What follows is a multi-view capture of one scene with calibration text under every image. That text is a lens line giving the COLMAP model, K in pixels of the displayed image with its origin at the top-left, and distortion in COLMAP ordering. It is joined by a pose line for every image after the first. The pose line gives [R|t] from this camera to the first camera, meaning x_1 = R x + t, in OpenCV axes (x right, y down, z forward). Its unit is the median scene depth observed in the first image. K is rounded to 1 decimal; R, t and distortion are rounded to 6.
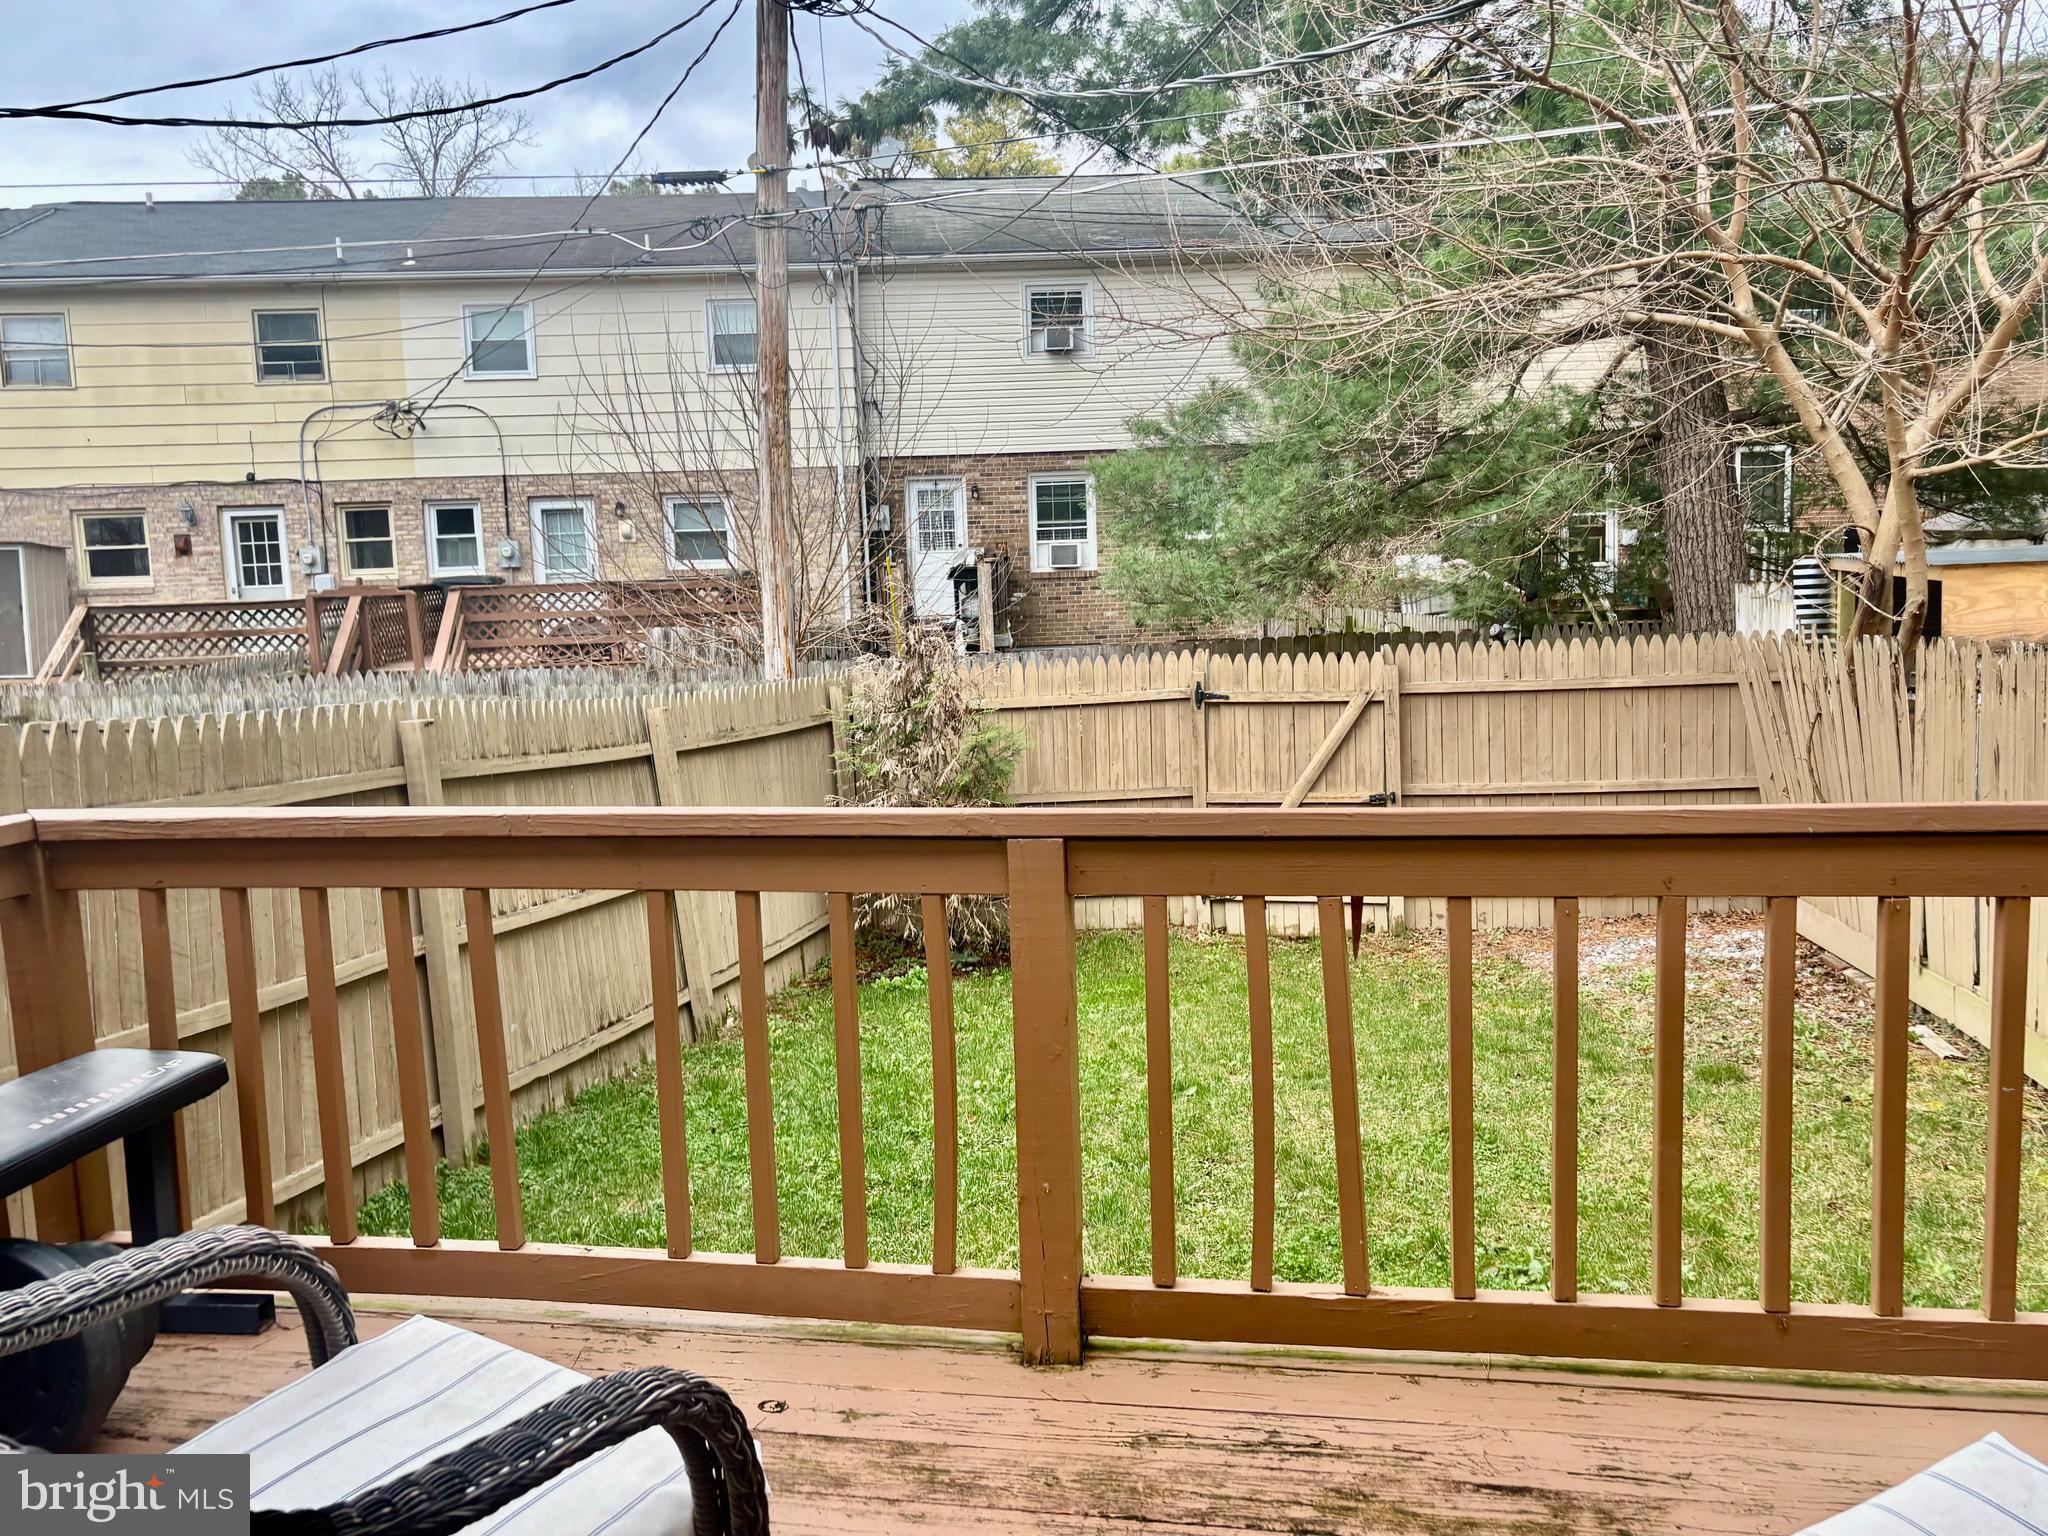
lens RADIAL K [[1688.2, 0, 1014.6], [0, 1688.2, 734.1], [0, 0, 1]] dist [0.034961, -0.010059]
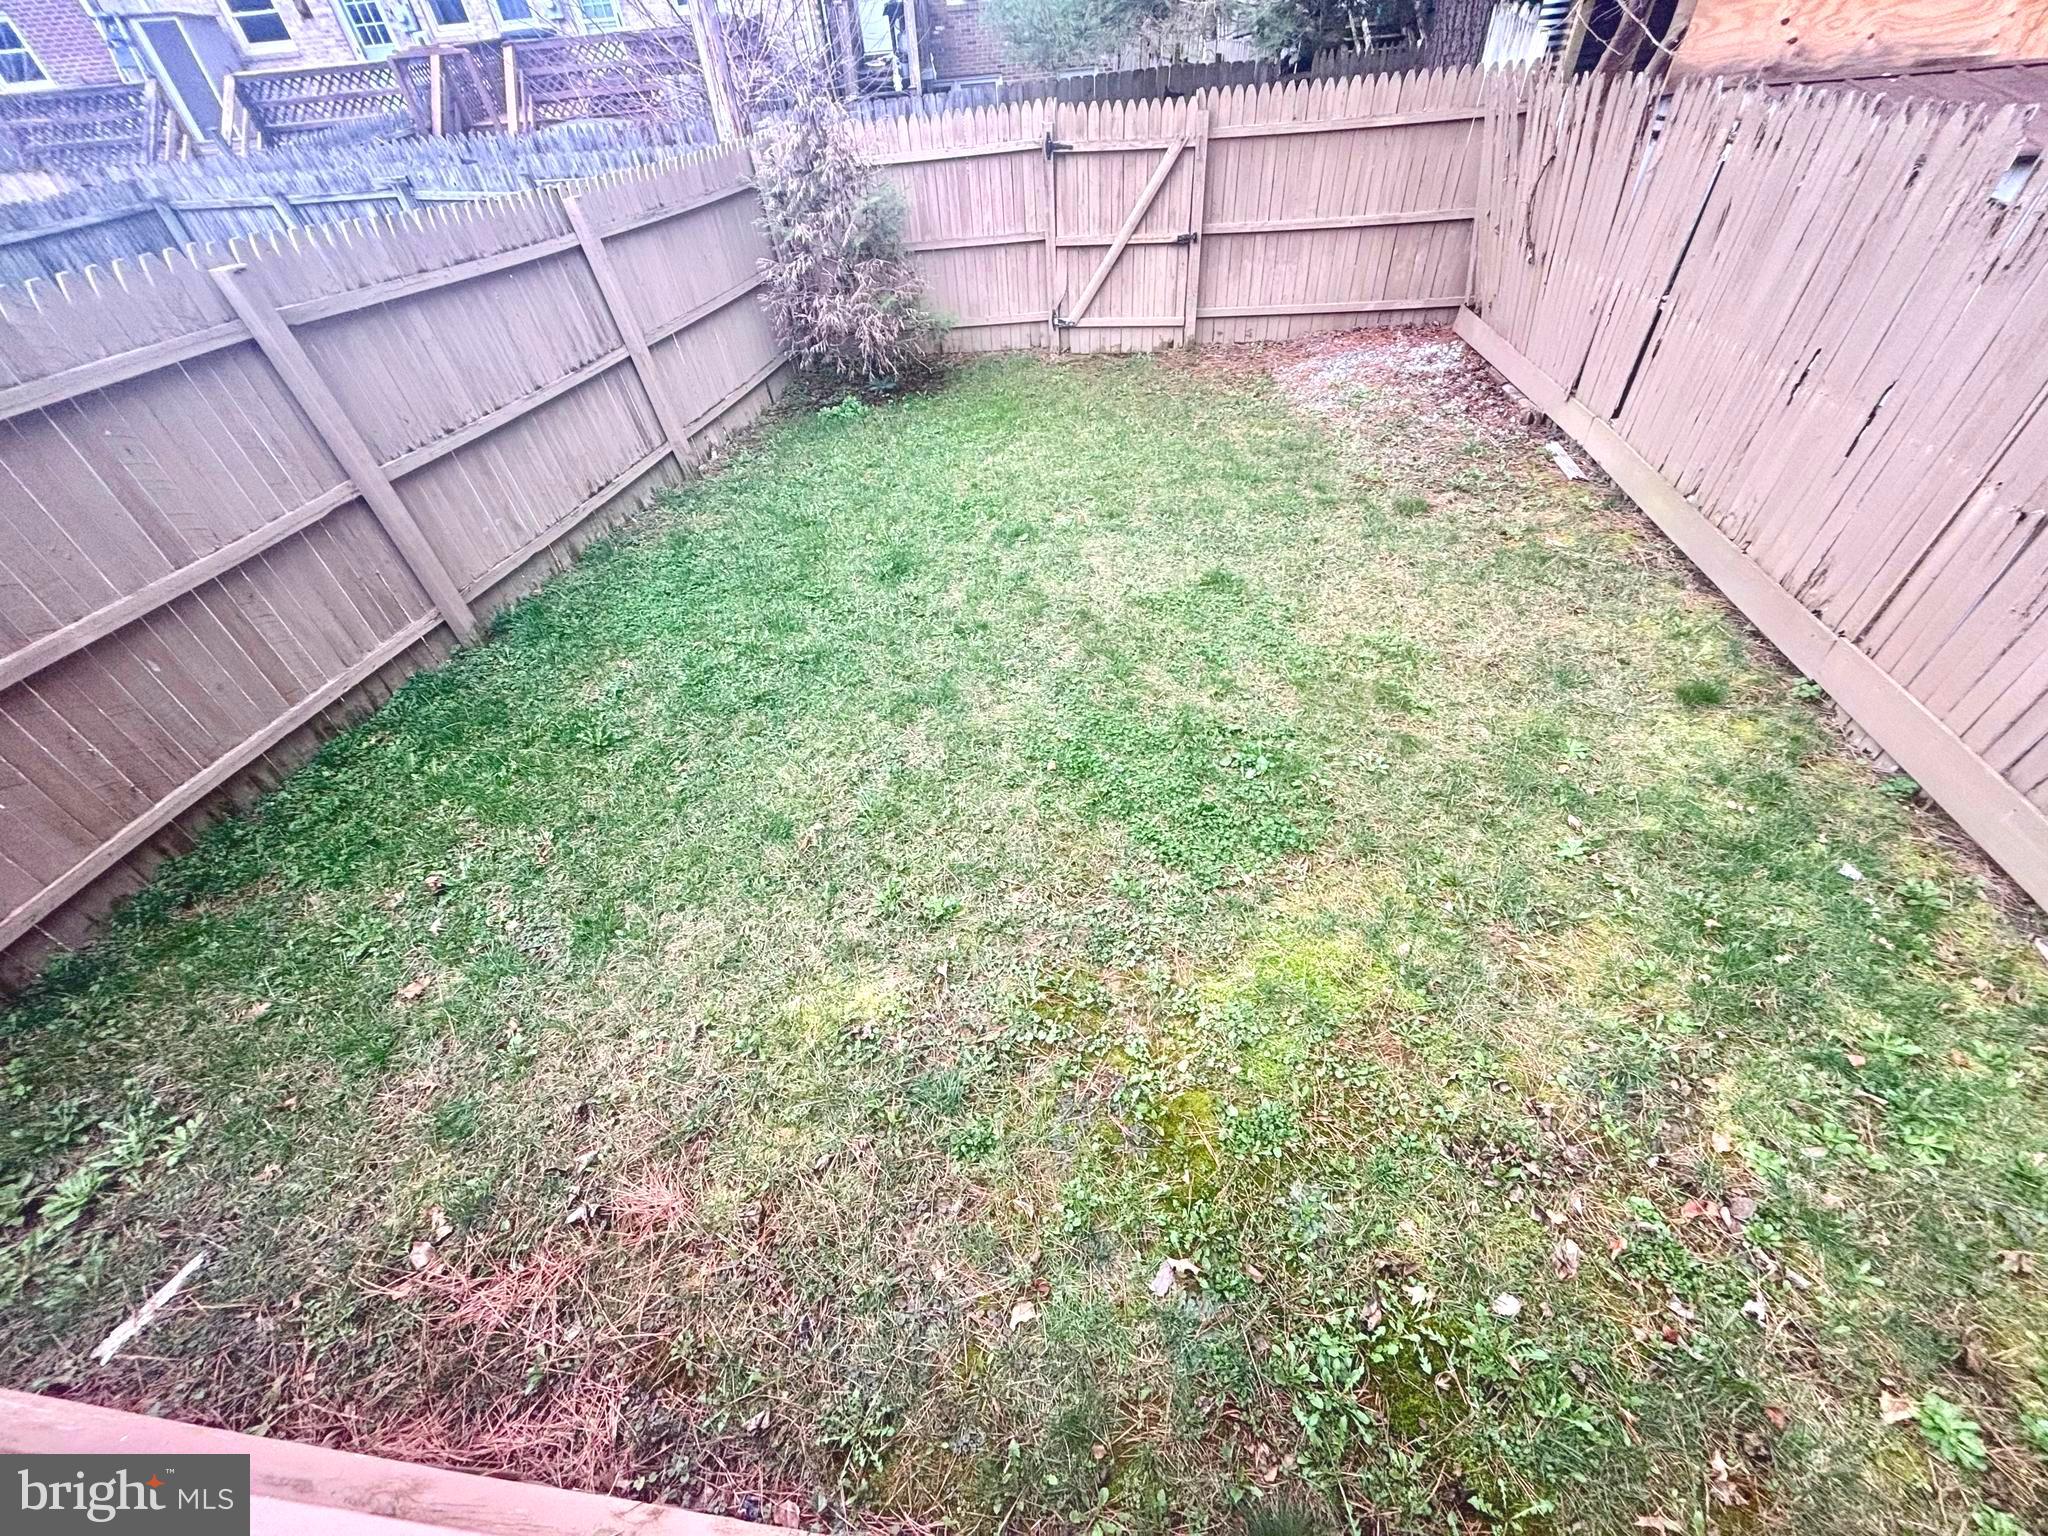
lens RADIAL K [[825.9, 0, 1016.9], [0, 825.9, 757.1], [0, 0, 1]] dist [-0.000473, -0.000948]
pose [[0.998496, -0.053240, 0.013066, 0.049986], [0.034521, 0.795808, 0.604564, -0.030975], [-0.042585, -0.603204, 0.796449, 0.225312]]
